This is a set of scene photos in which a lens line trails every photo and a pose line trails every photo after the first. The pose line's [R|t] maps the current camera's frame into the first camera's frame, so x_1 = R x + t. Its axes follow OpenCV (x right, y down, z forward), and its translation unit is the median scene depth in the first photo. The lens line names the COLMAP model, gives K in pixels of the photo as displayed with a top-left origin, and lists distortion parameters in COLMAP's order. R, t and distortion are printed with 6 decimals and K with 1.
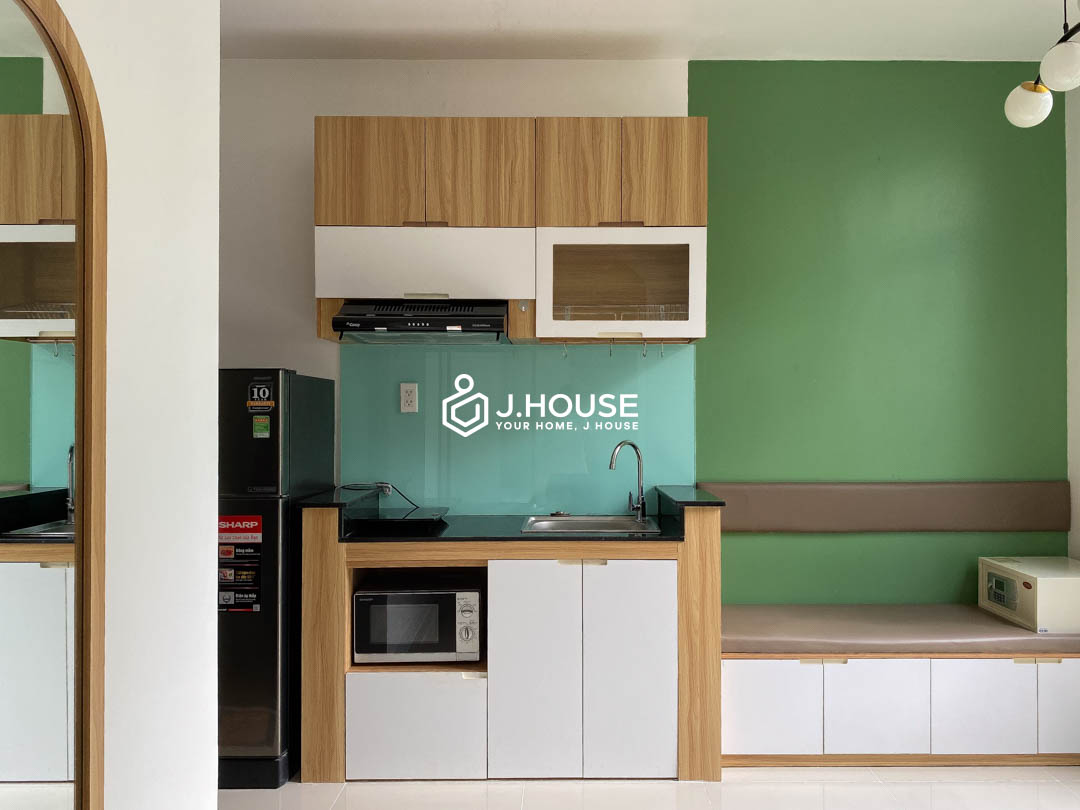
lens RADIAL K [[822.4, 0, 577.6], [0, 822.4, 409.1], [0, 0, 1]] dist [0.007243, -0.000767]
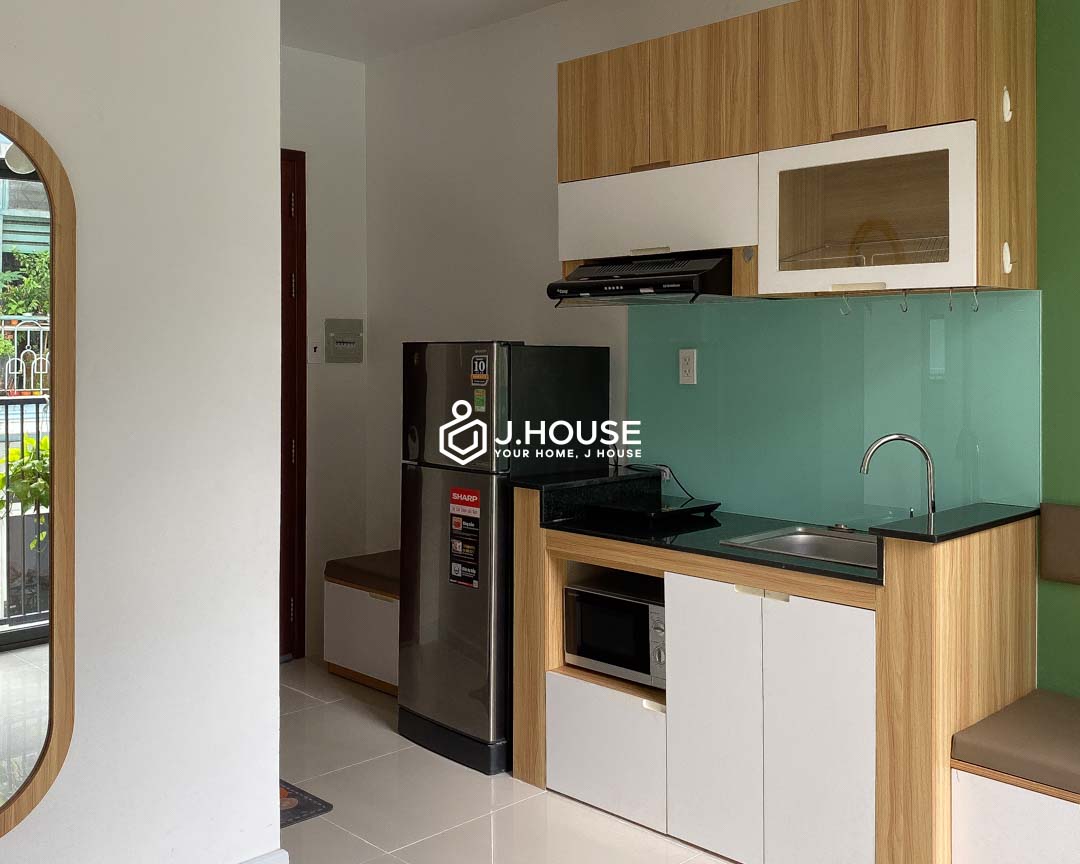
lens RADIAL K [[1104.2, 0, 539.4], [0, 1104.2, 348.6], [0, 0, 1]] dist [0.066130, -0.014348]
pose [[0.692919, -0.000015, -0.721016, 0.563915], [0.001950, 0.999996, 0.001853, -0.038905], [0.721013, -0.002690, 0.692916, 0.124547]]
